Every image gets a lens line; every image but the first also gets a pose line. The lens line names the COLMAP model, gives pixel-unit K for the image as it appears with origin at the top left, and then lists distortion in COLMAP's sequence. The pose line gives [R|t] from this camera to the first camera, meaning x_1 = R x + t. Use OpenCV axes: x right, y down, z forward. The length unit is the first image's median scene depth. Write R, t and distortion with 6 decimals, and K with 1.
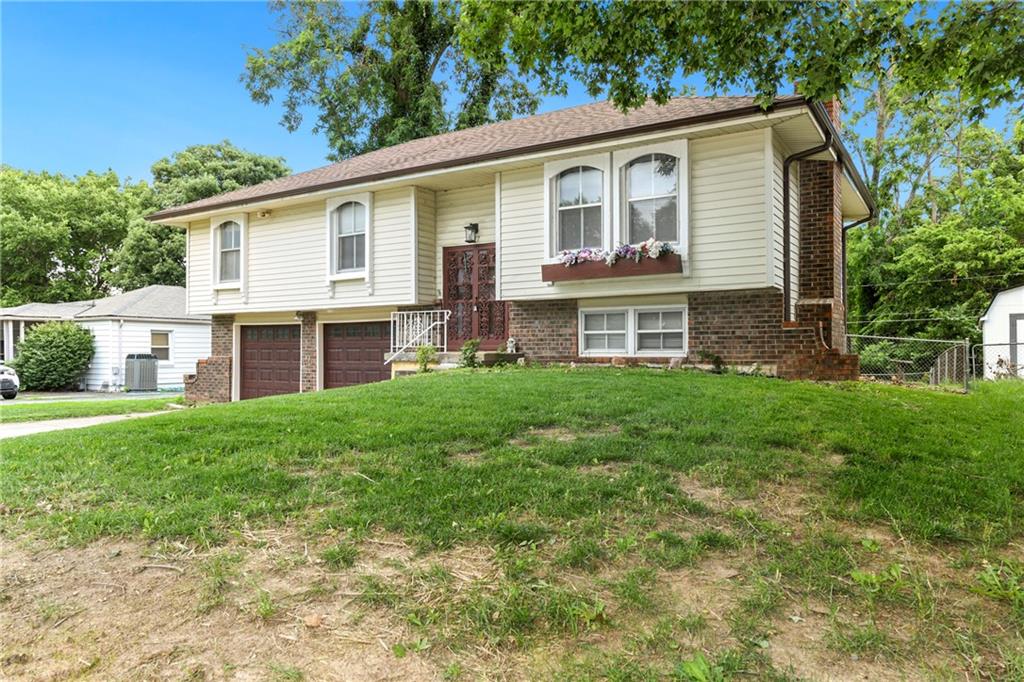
lens RADIAL K [[710.4, 0, 512.0], [0, 710.4, 341.0], [0, 0, 1]] dist [-0.003520, -0.001404]
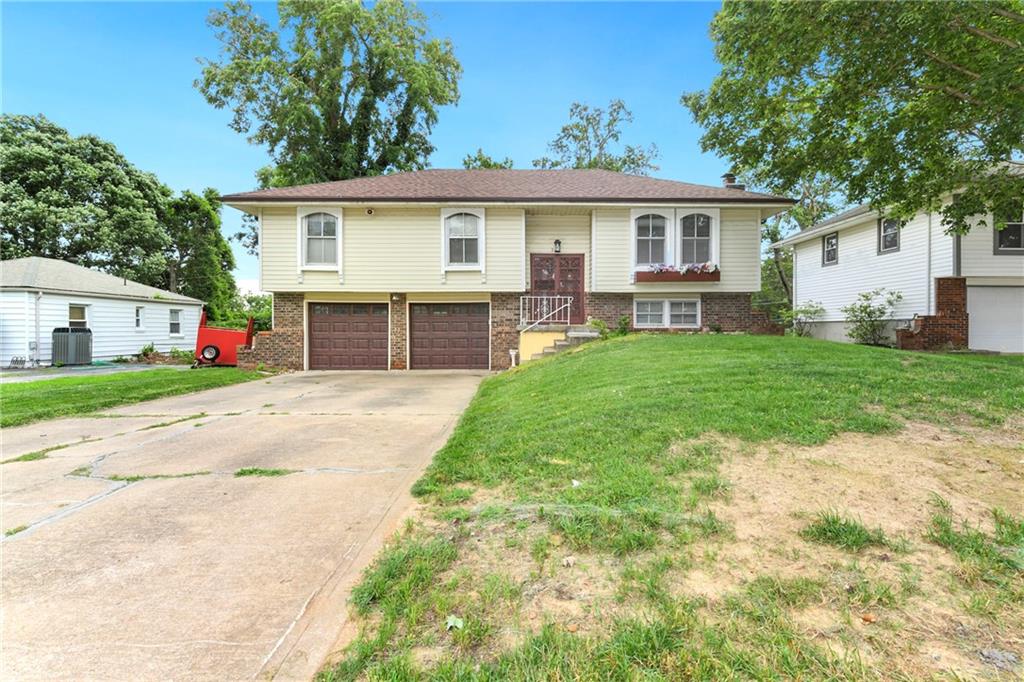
lens RADIAL K [[439.2, 0, 528.9], [0, 439.2, 318.7], [0, 0, 1]] dist [0.002858, 0.000128]
pose [[0.831158, 0.010287, 0.555942, -0.580746], [-0.008033, 0.999947, -0.006493, 0.008162], [-0.555979, 0.000931, 0.831196, 0.238853]]
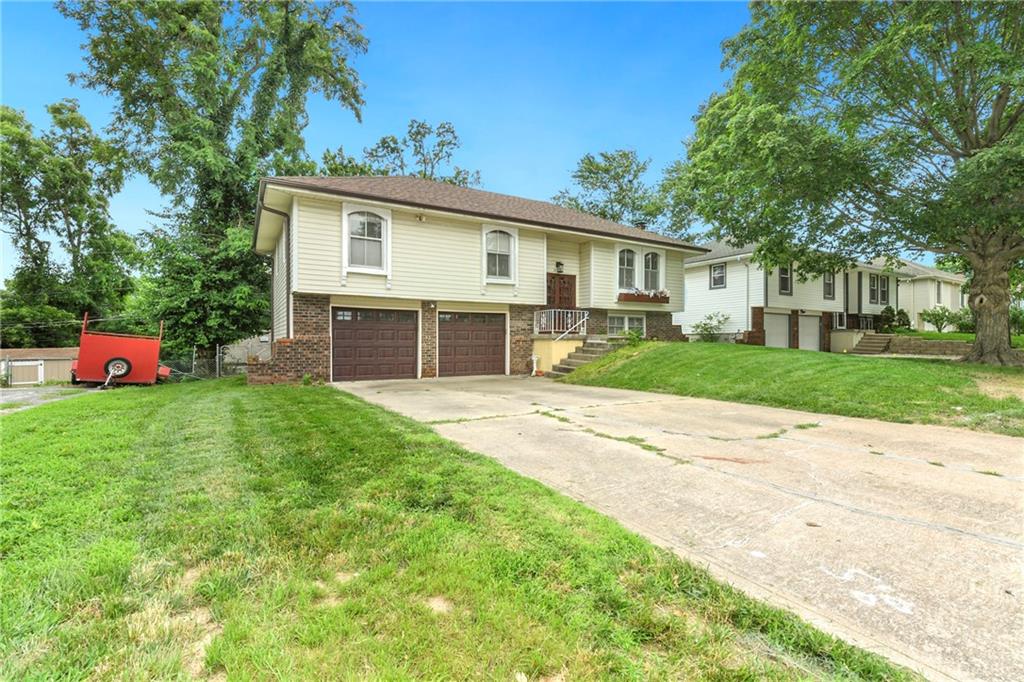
lens RADIAL K [[440.1, 0, 512.0], [0, 440.1, 341.0], [0, 0, 1]] dist [0.000426, -0.000021]
pose [[0.461634, 0.000032, 0.887071, -1.008692], [-0.016951, 0.999818, 0.008786, 0.022439], [-0.886909, -0.019093, 0.461550, 0.551792]]
